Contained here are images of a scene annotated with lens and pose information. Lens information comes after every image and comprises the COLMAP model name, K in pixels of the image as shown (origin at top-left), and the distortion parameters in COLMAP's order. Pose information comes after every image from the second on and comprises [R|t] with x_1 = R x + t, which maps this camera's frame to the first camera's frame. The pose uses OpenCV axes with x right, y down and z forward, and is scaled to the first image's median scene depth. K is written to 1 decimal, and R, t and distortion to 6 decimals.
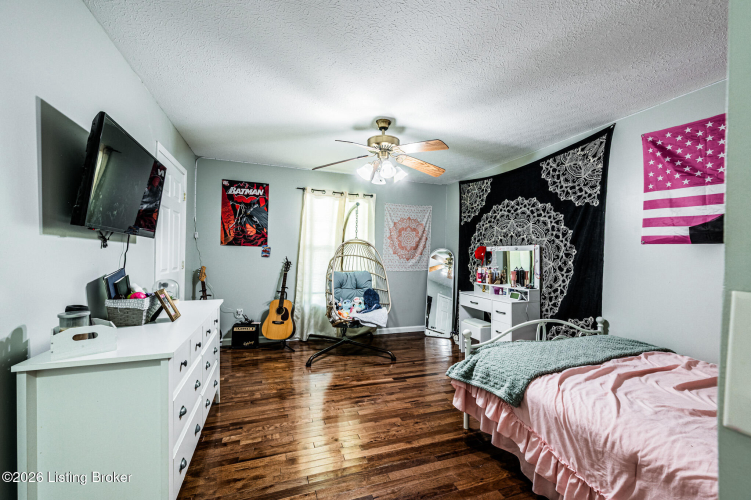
lens RADIAL K [[307.3, 0, 372.1], [0, 307.3, 254.4], [0, 0, 1]] dist [-0.000343, -0.000317]
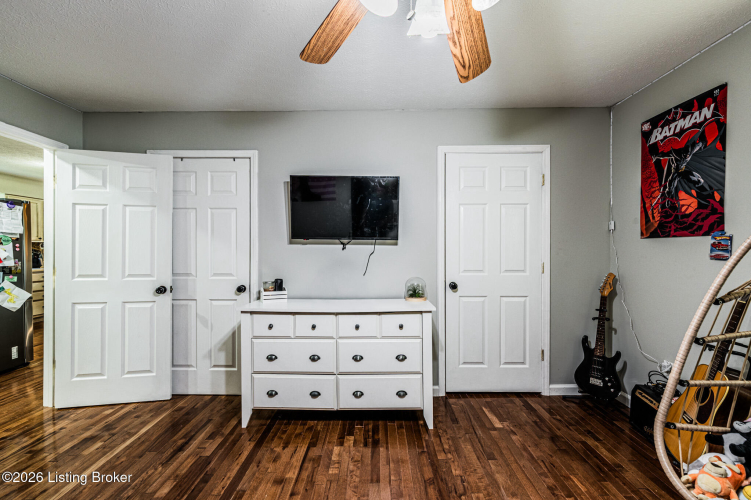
lens RADIAL K [[307.3, 0, 365.8], [0, 307.3, 253.8], [0, 0, 1]] dist [-0.000343, -0.000317]
pose [[-0.360641, -0.010782, -0.932642, 0.222327], [-0.002229, 0.999940, -0.010698, 0.006212], [0.932702, -0.001779, -0.360644, 0.703350]]
